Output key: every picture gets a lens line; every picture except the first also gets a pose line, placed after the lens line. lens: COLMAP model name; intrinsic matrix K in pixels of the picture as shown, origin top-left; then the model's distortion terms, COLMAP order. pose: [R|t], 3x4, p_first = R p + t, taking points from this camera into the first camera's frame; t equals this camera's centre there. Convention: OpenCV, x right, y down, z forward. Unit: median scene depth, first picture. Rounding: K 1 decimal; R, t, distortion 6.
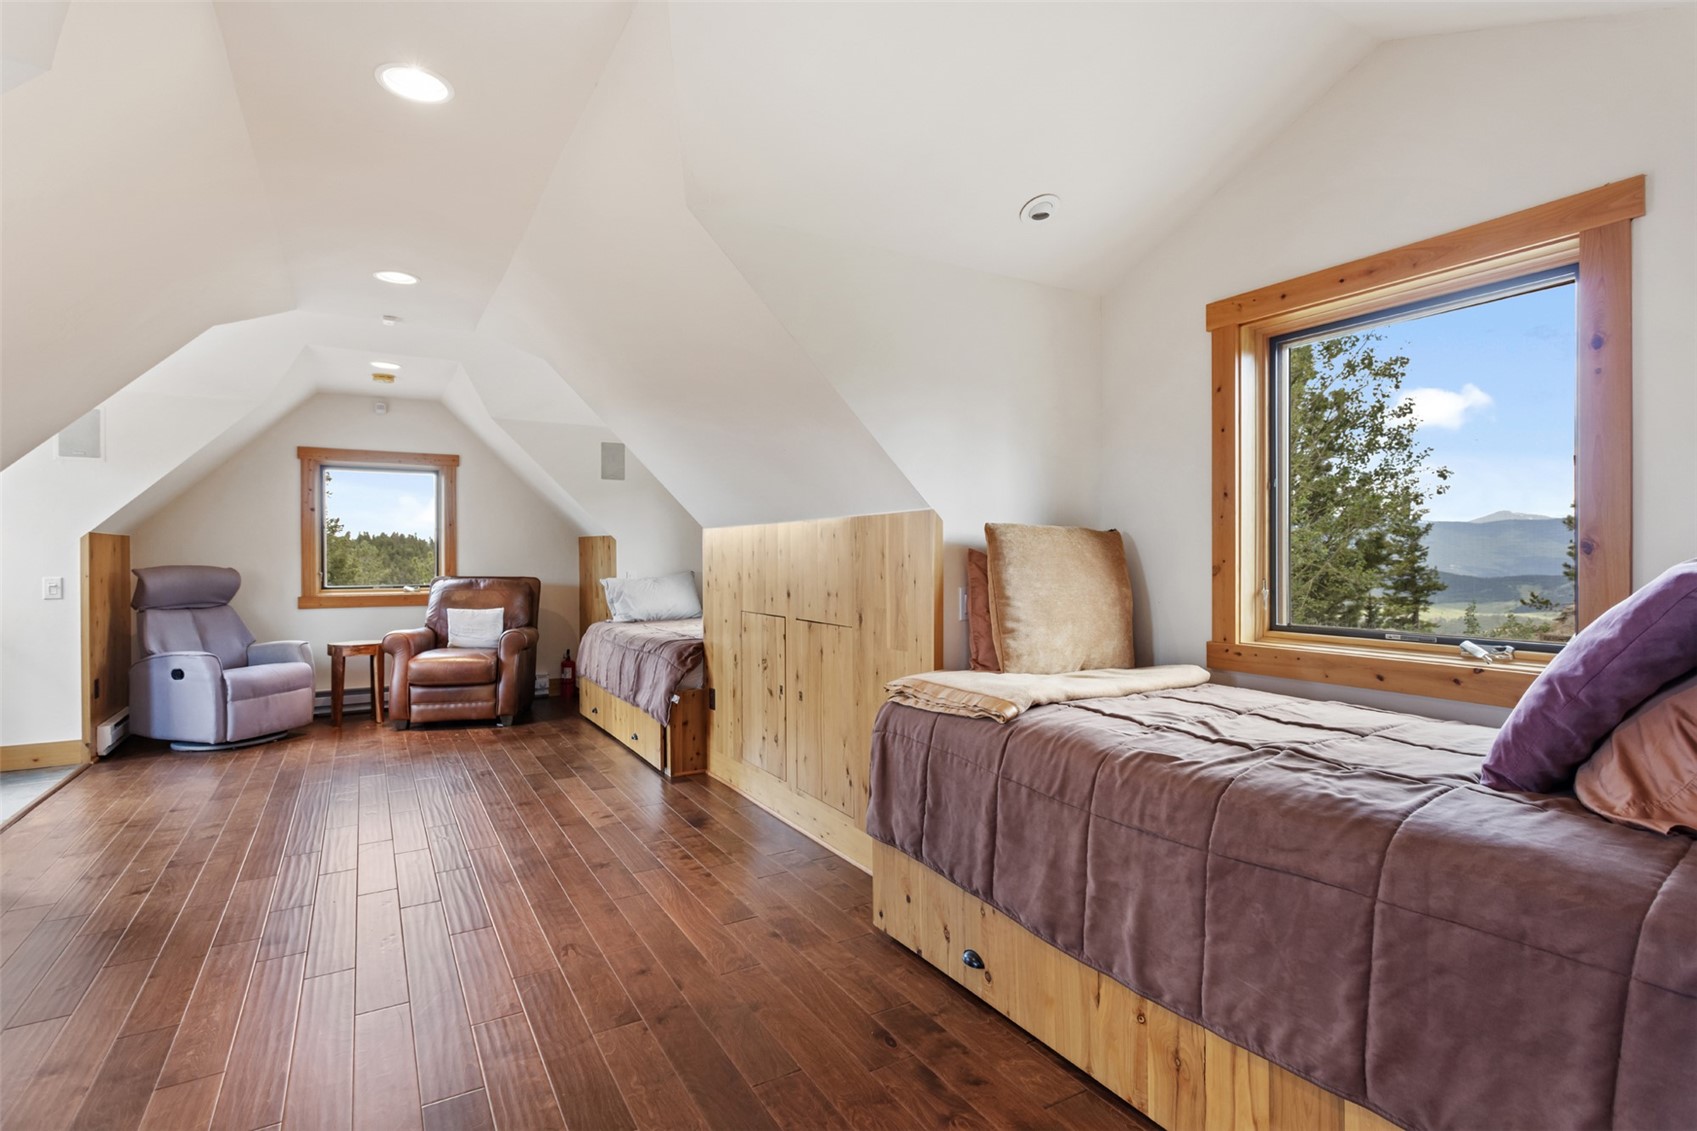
lens RADIAL K [[821.3, 0, 841.6], [0, 821.3, 568.1], [0, 0, 1]] dist [0.008789, 0.001531]
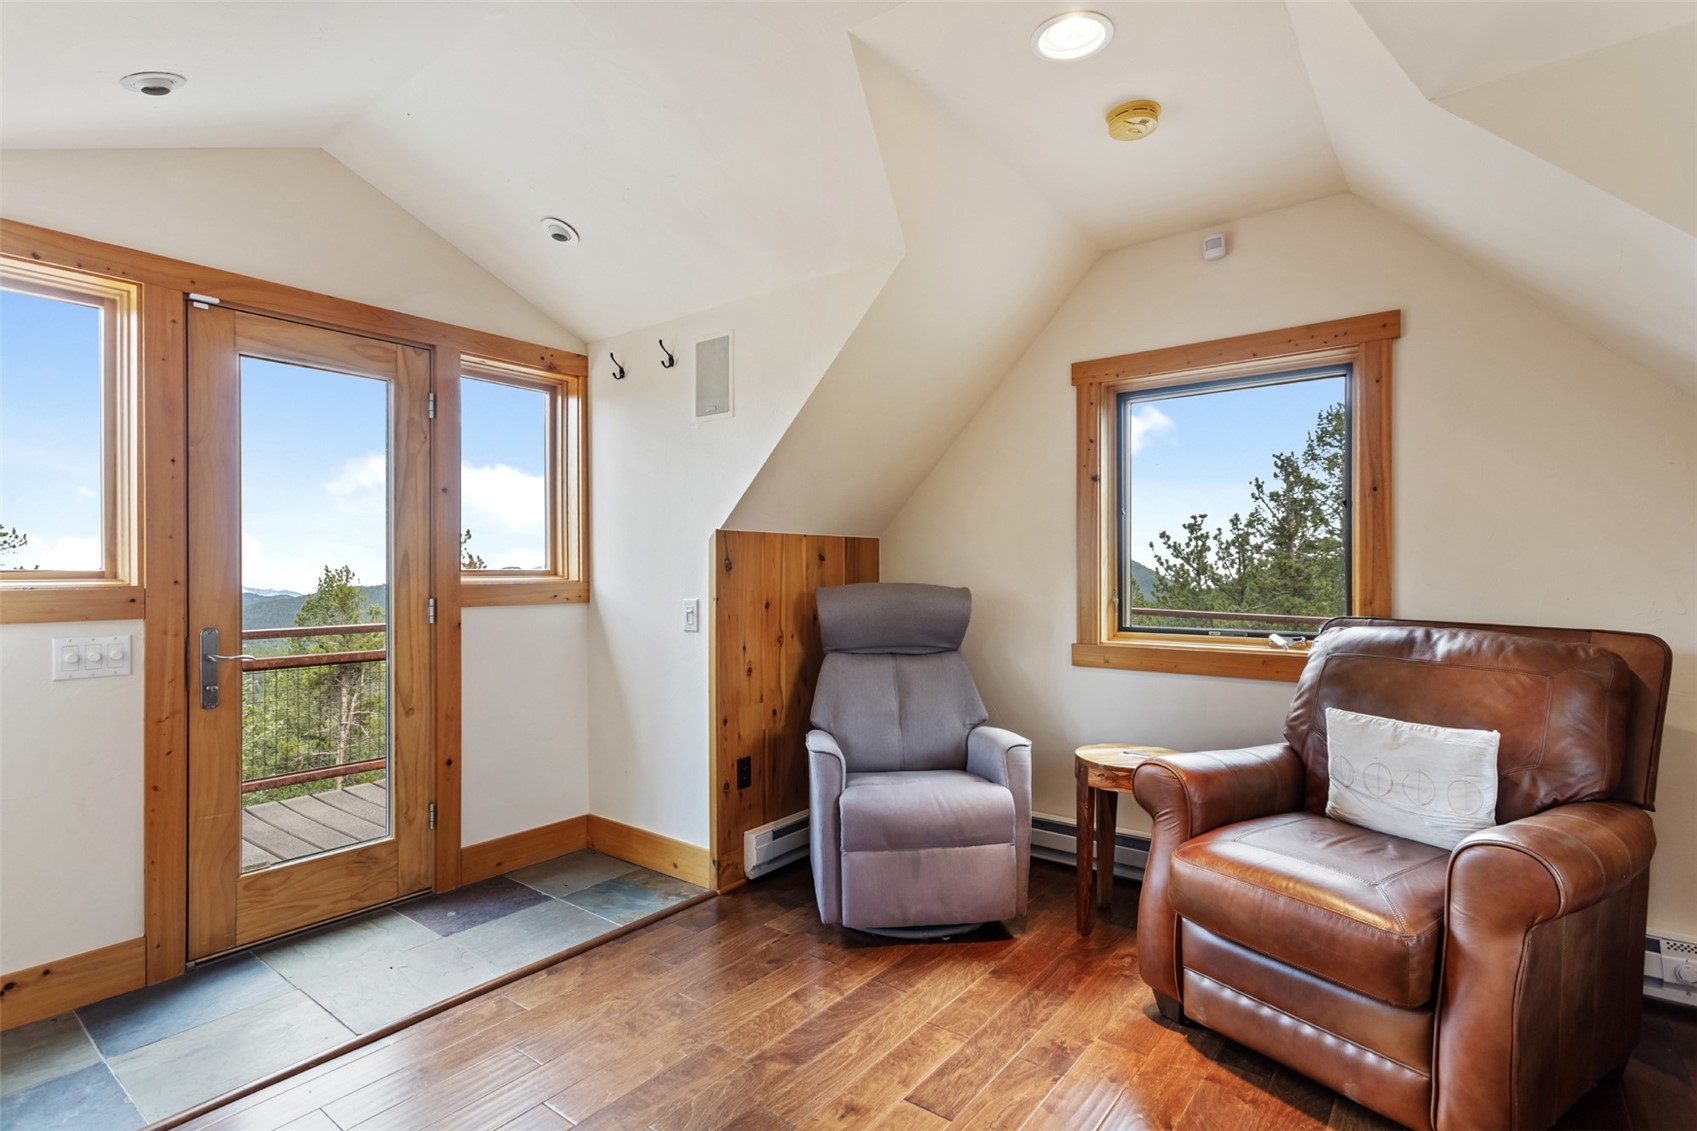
lens RADIAL K [[821.3, 0, 851.0], [0, 821.3, 568.7], [0, 0, 1]] dist [0.008789, 0.001531]
pose [[0.382754, 0.002502, -0.923847, -0.229654], [-0.013238, 0.999909, -0.002777, -0.010718], [0.923756, 0.013293, 0.382752, 0.694735]]
